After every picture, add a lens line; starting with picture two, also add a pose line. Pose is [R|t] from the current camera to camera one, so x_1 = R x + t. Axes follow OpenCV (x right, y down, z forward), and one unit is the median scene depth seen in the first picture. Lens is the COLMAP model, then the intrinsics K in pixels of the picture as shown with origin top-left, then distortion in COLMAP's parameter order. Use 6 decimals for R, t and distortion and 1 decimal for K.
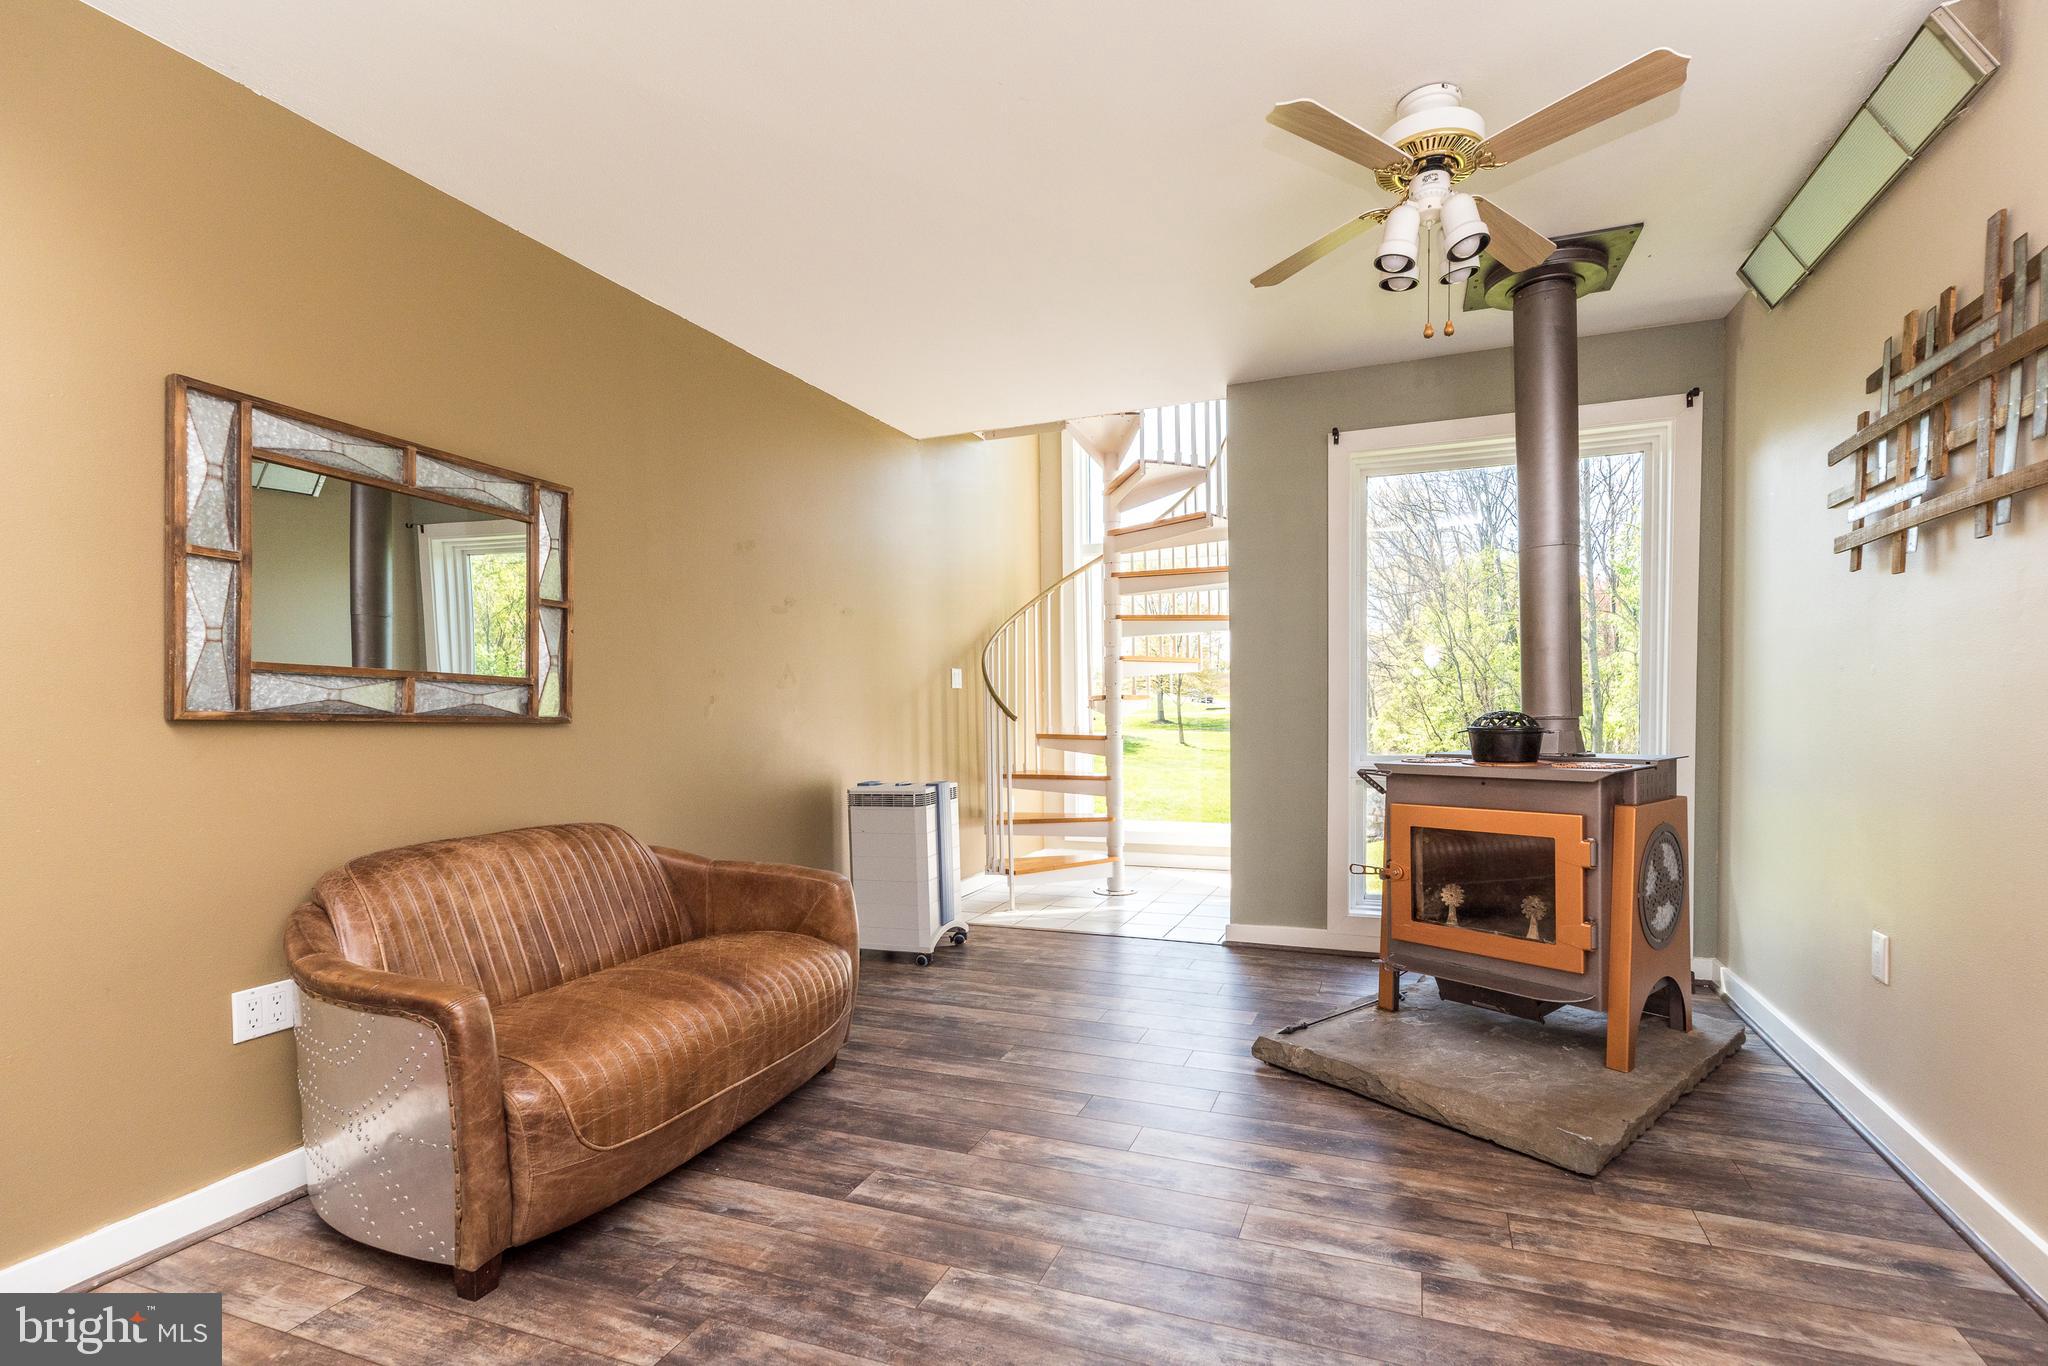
lens RADIAL K [[893.6, 0, 1088.5], [0, 893.6, 739.7], [0, 0, 1]] dist [-0.000190, 0.001627]
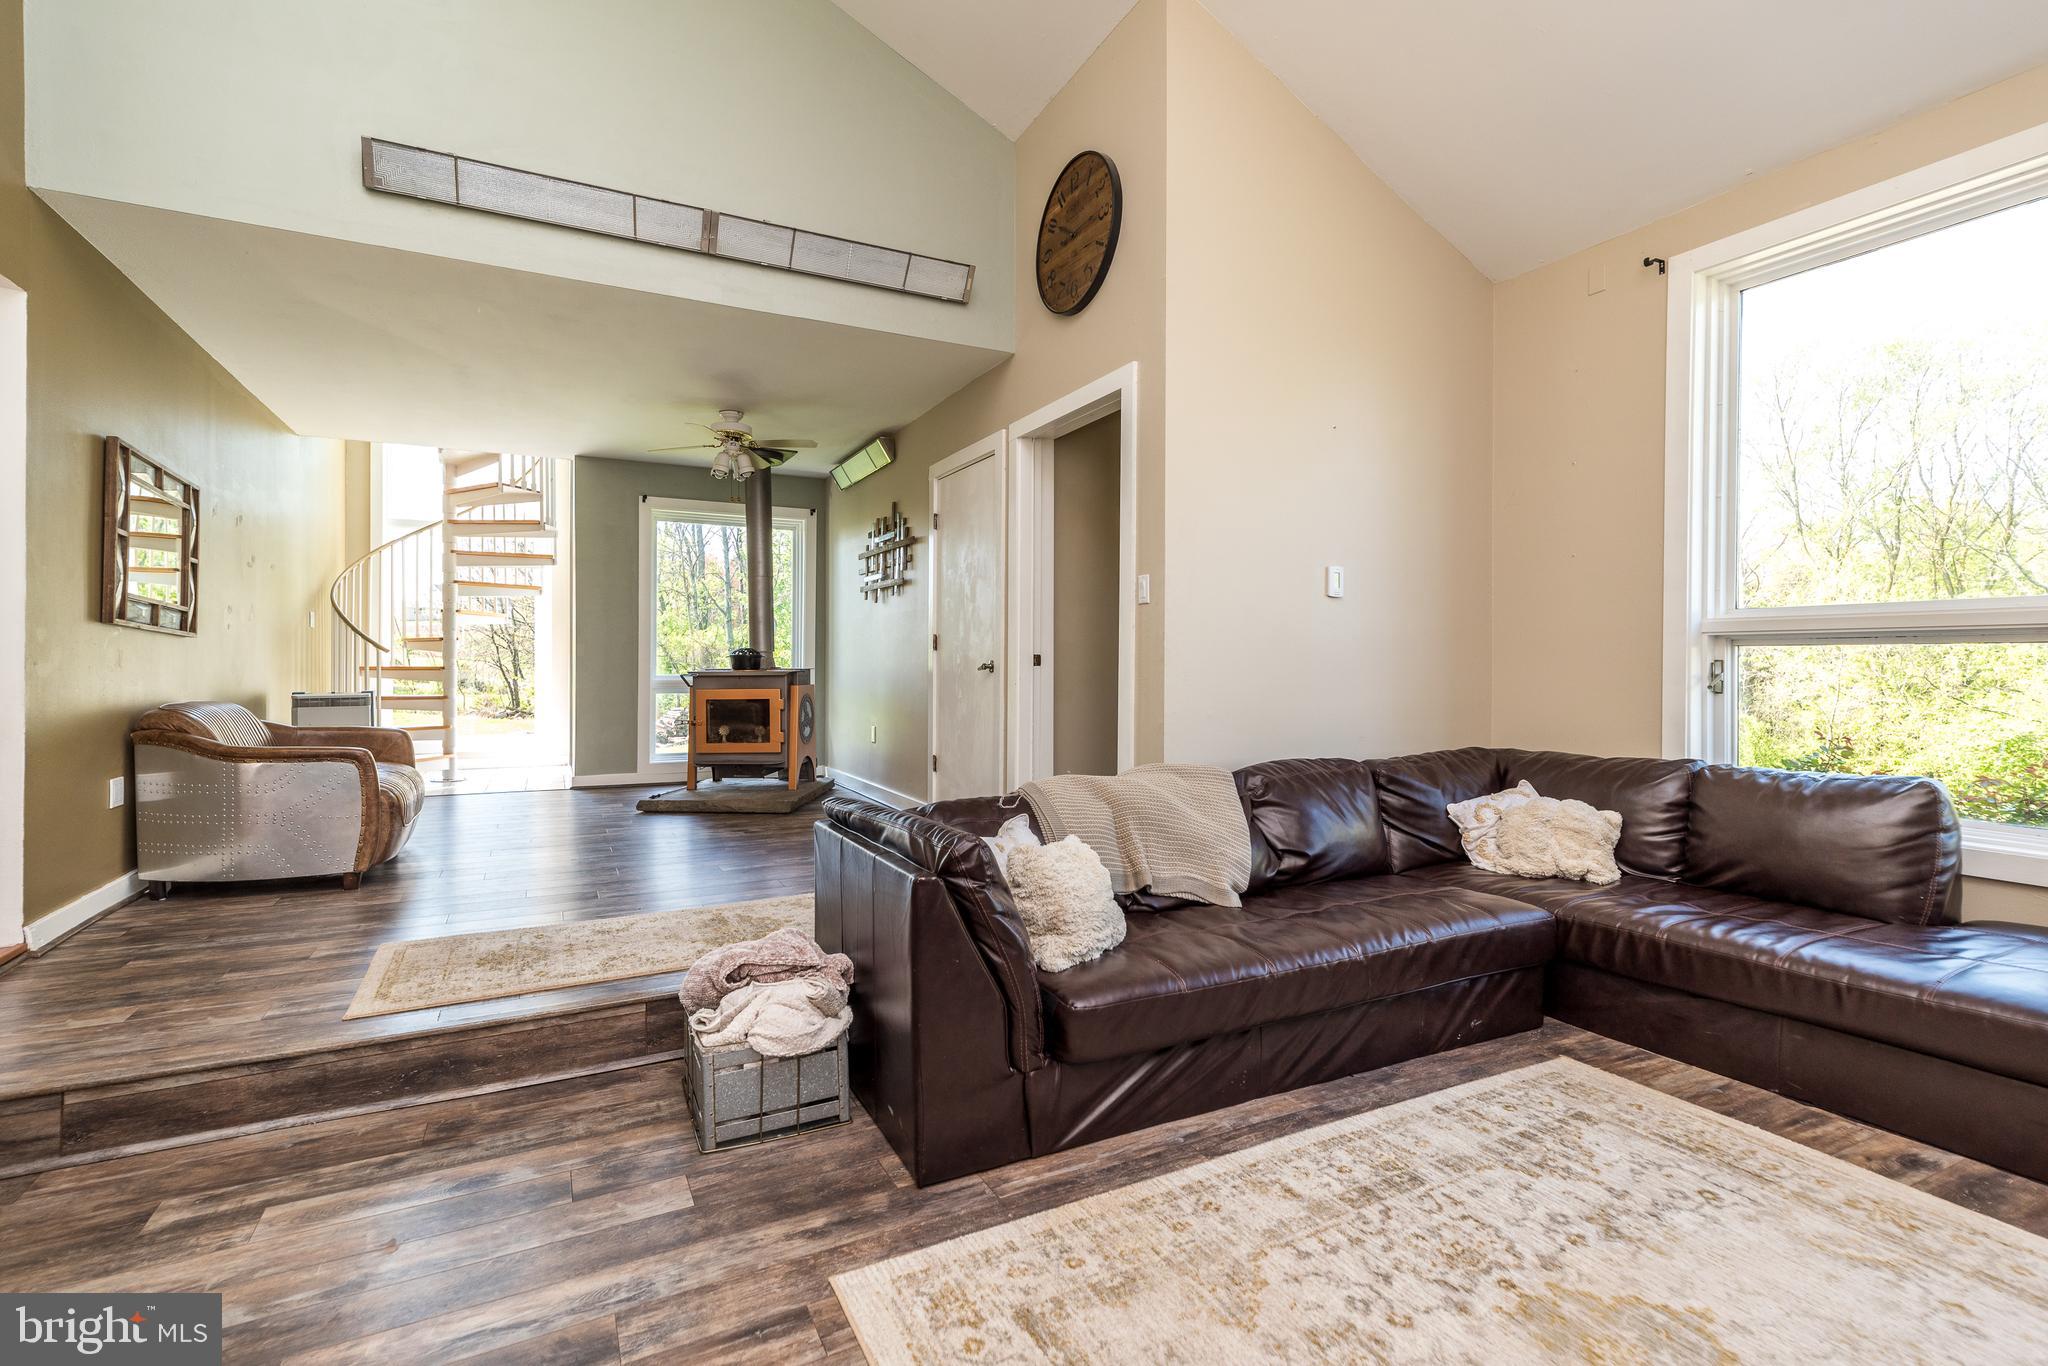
lens RADIAL K [[893.6, 0, 994.4], [0, 893.6, 693.2], [0, 0, 1]] dist [-0.000190, 0.001627]
pose [[0.689583, 0.002722, 0.724202, -0.781398], [0.011421, 0.999828, -0.014633, 0.130053], [-0.724117, 0.018362, 0.689433, -1.071912]]
